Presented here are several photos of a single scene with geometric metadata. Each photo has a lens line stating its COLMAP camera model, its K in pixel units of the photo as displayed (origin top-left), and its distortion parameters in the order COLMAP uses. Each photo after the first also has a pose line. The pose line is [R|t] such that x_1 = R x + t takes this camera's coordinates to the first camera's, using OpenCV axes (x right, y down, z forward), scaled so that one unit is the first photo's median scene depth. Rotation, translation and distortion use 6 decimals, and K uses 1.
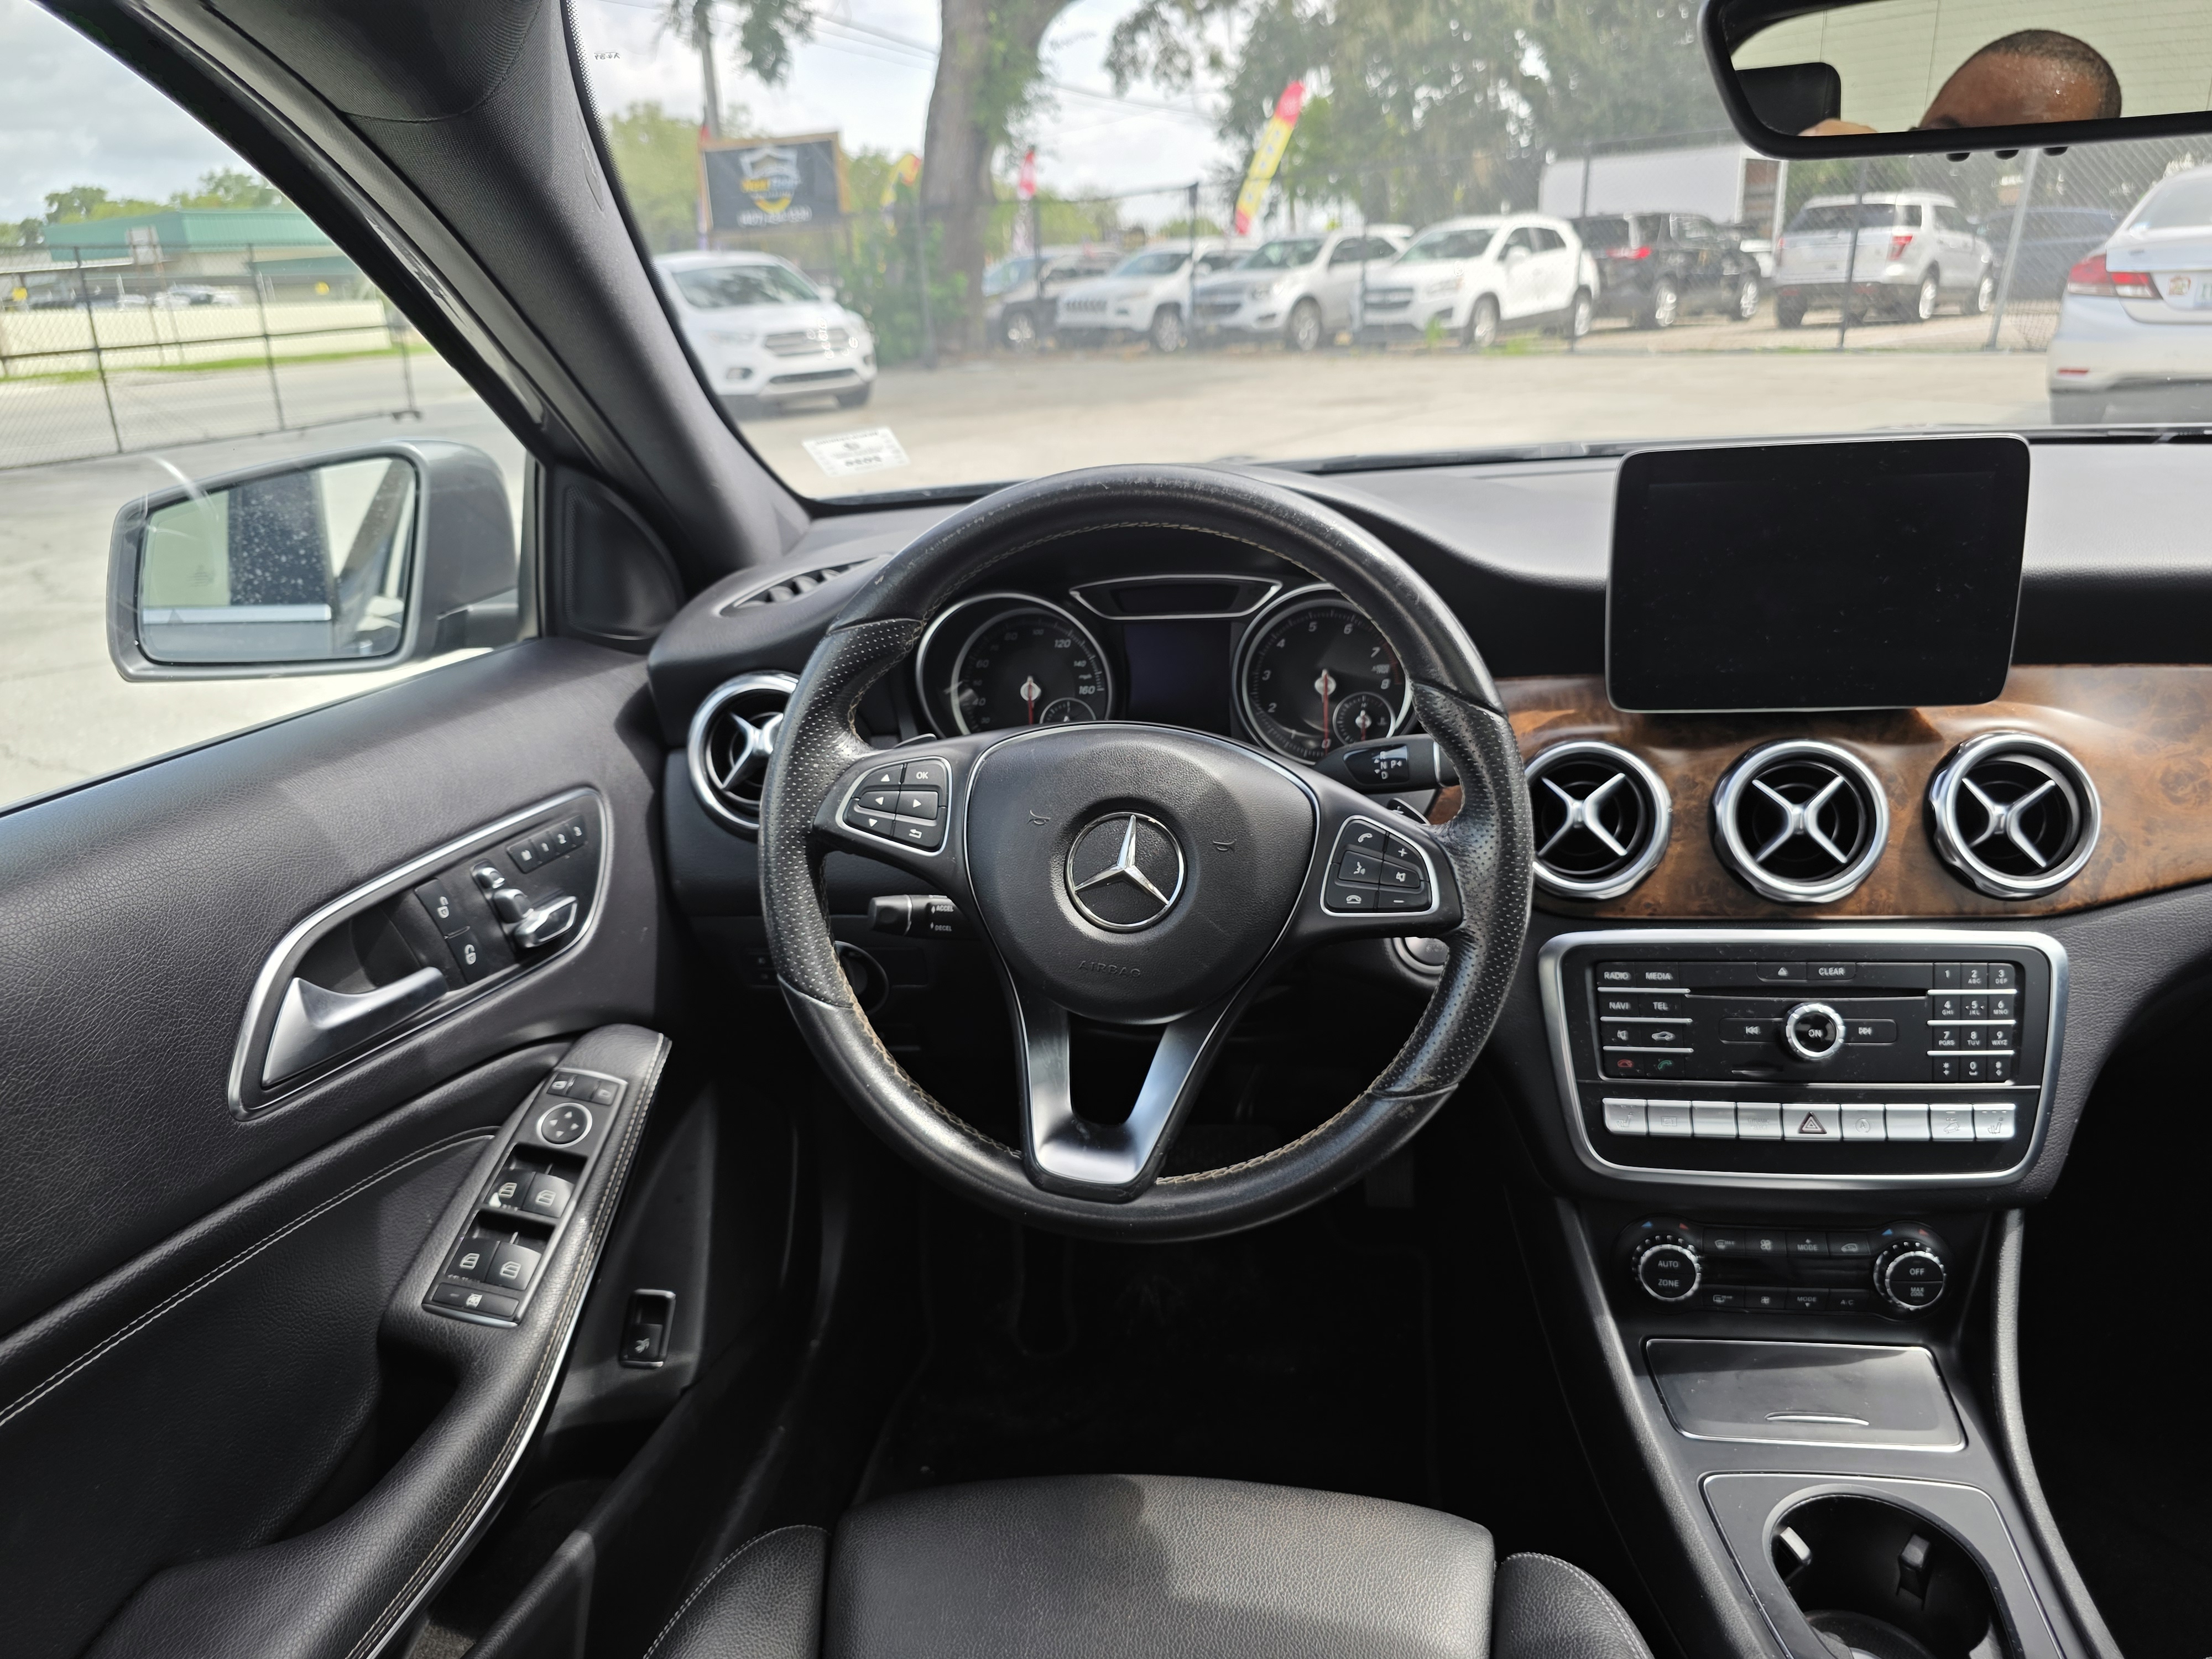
lens RADIAL K [[1531.6, 0, 1138.3], [0, 1531.6, 831.2], [0, 0, 1]] dist [0.024171, -0.022446]
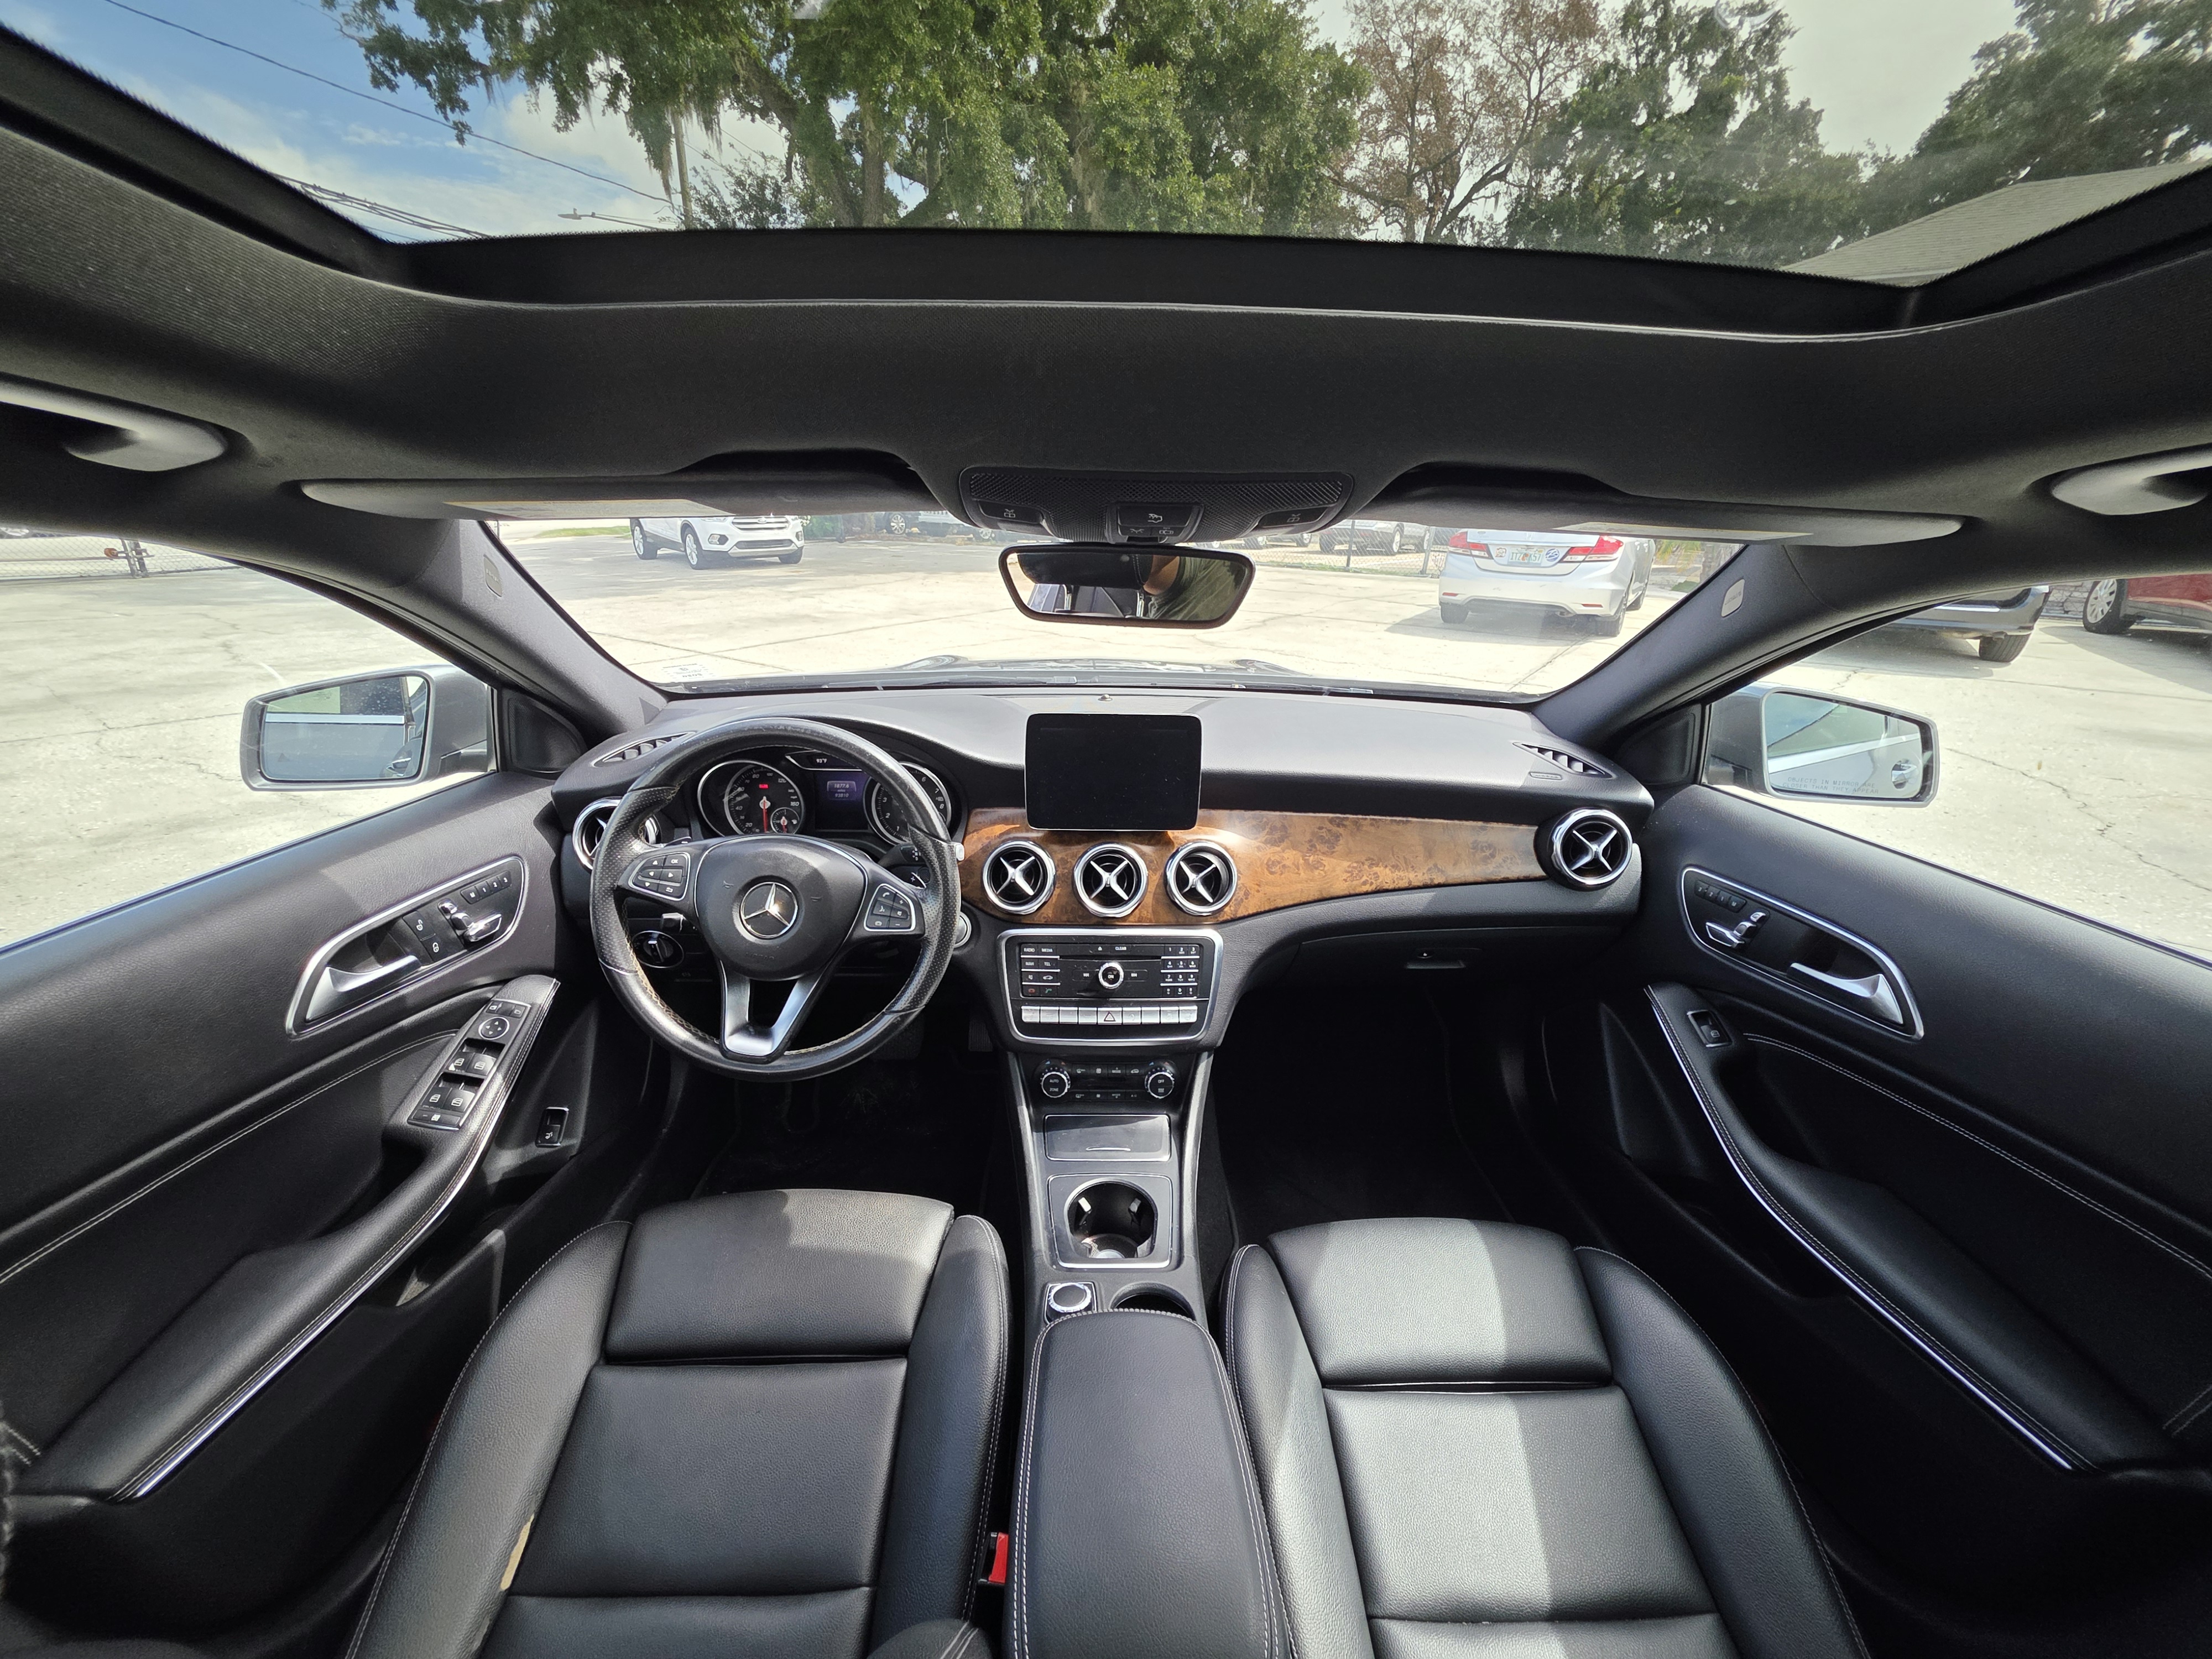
lens RADIAL K [[883.8, 0, 1106.0], [0, 883.8, 829.5], [0, 0, 1]] dist [0.001059, -0.000052]
pose [[0.987122, 0.017297, 0.159028, 0.224545], [-0.018853, 0.999788, 0.008281, -0.091386], [-0.158851, -0.011173, 0.987239, -0.259499]]
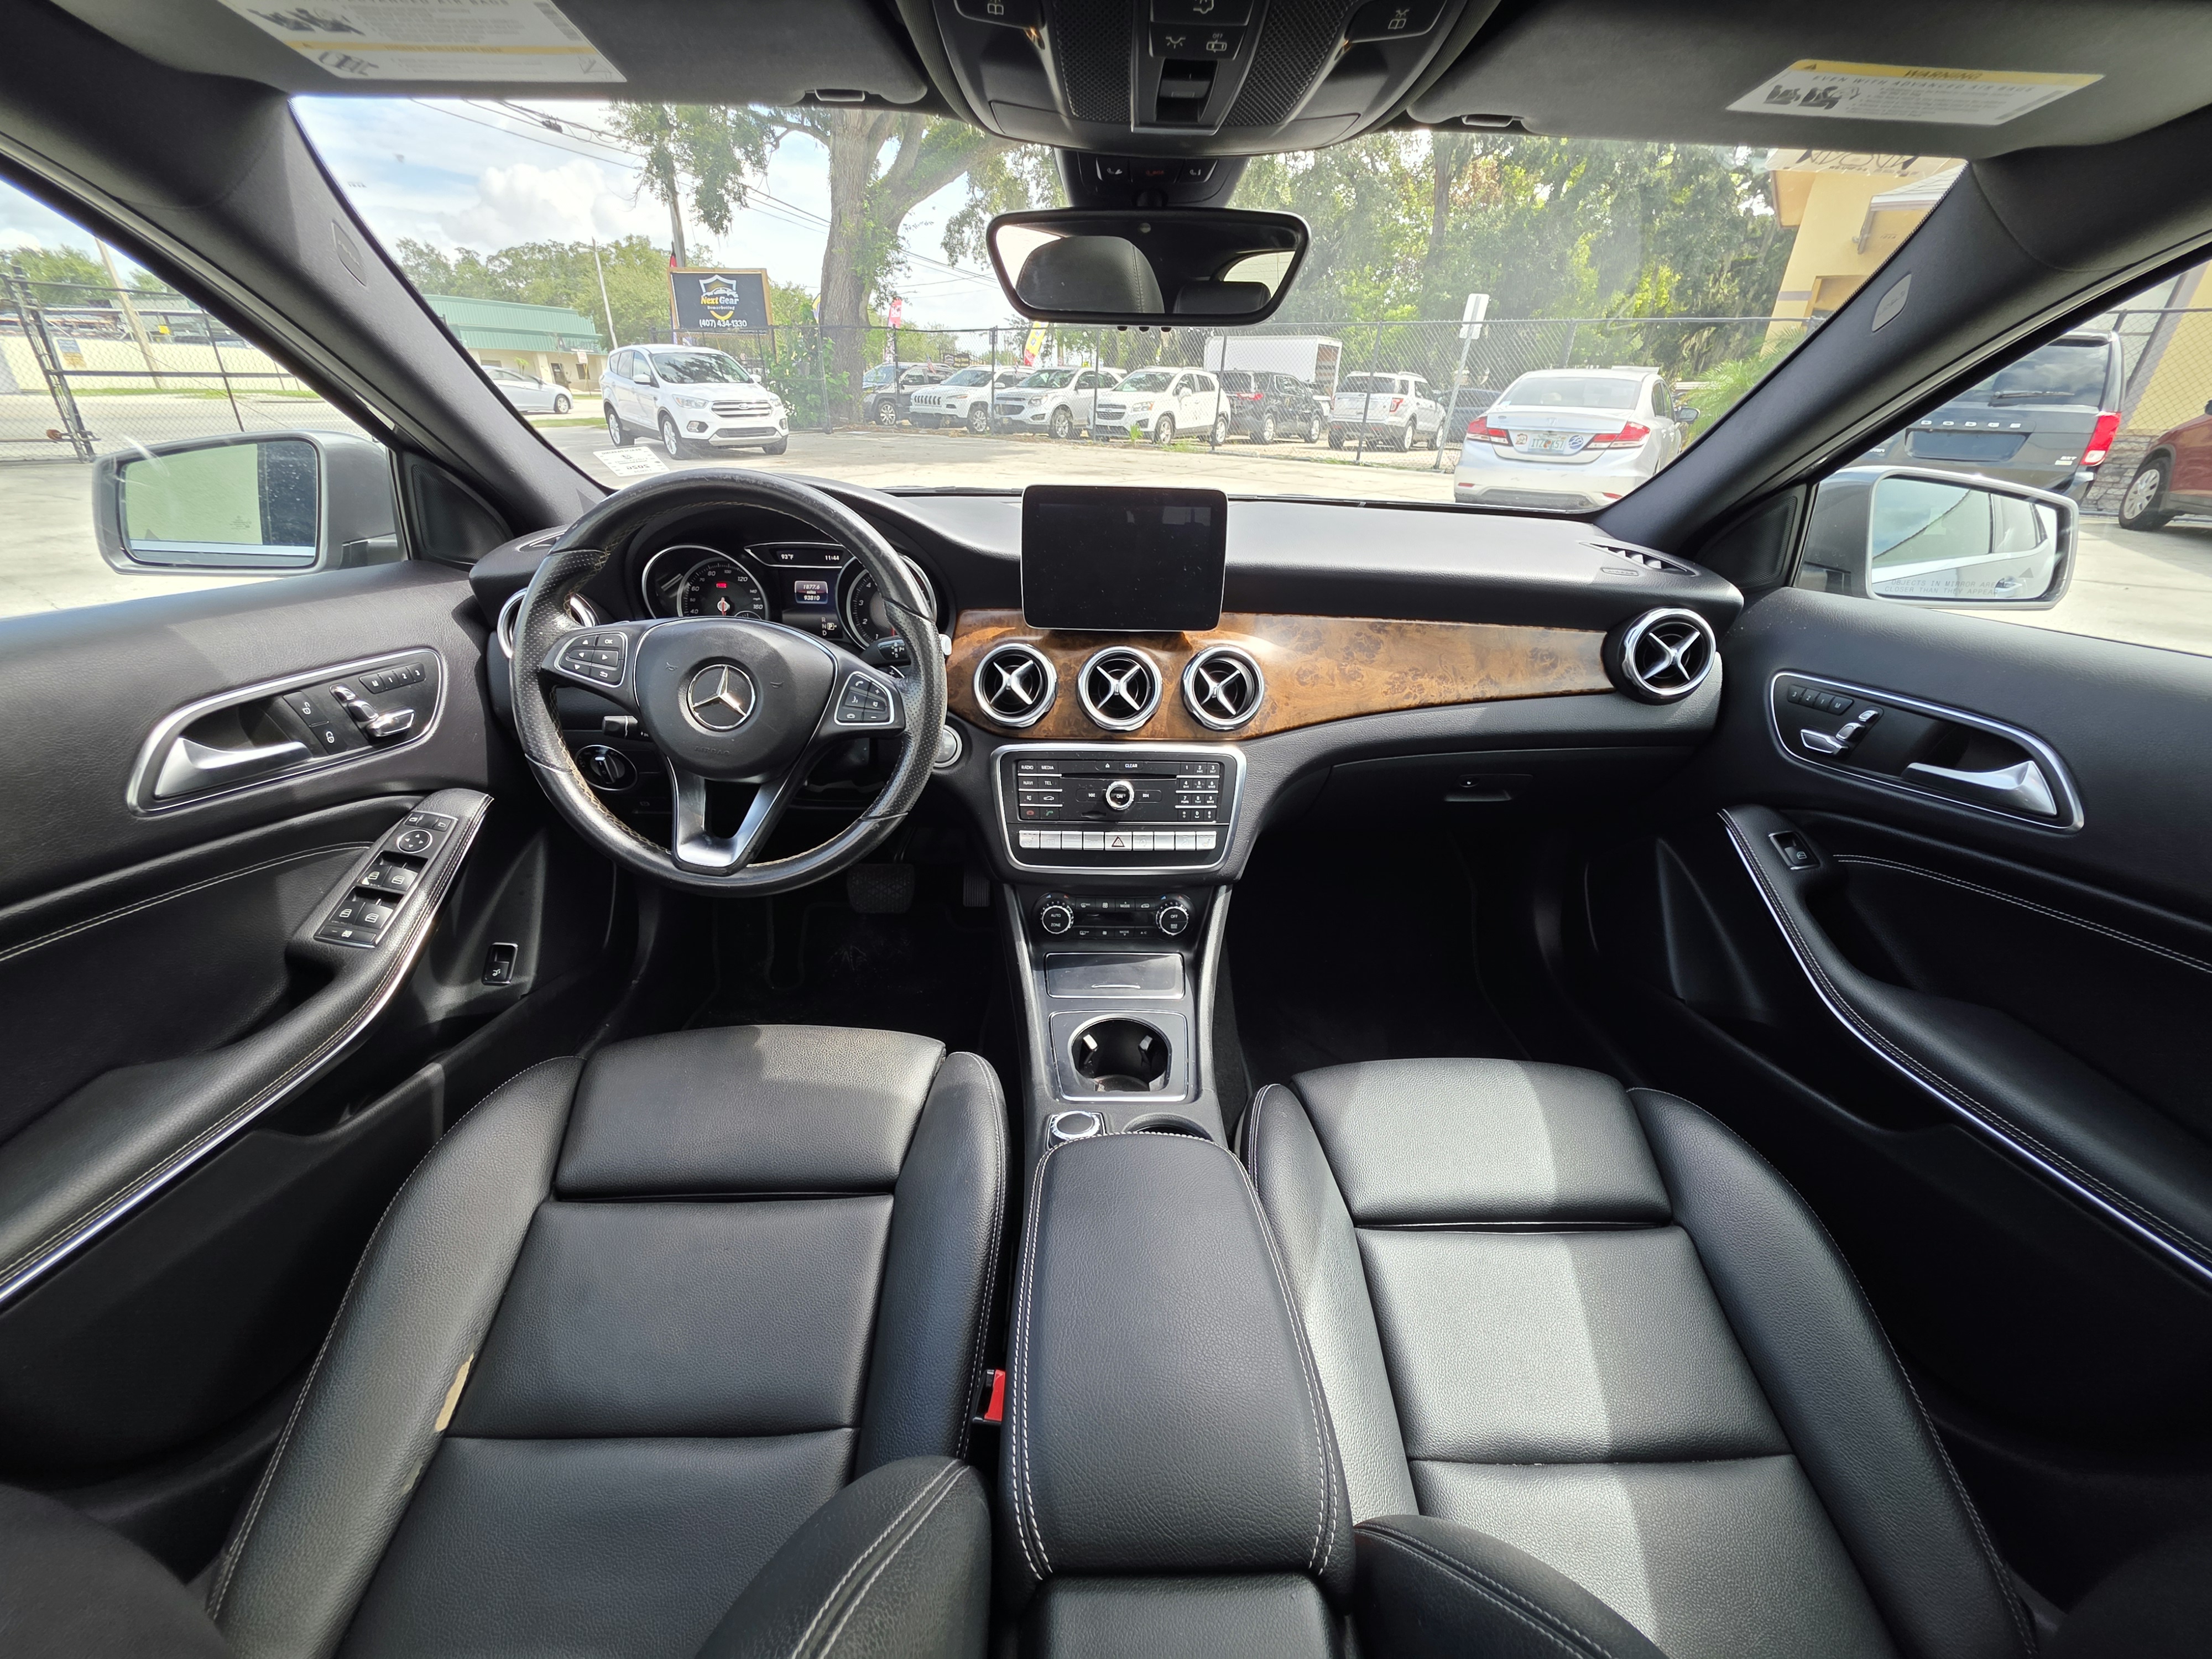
lens RADIAL K [[887.1, 0, 1110.2], [0, 887.1, 828.3], [0, 0, 1]] dist [0.001447, 0.000044]
pose [[0.986074, 0.004376, 0.166249, 0.237460], [-0.022803, 0.993770, 0.109096, 0.048142], [-0.164736, -0.111368, 0.980030, -0.117940]]
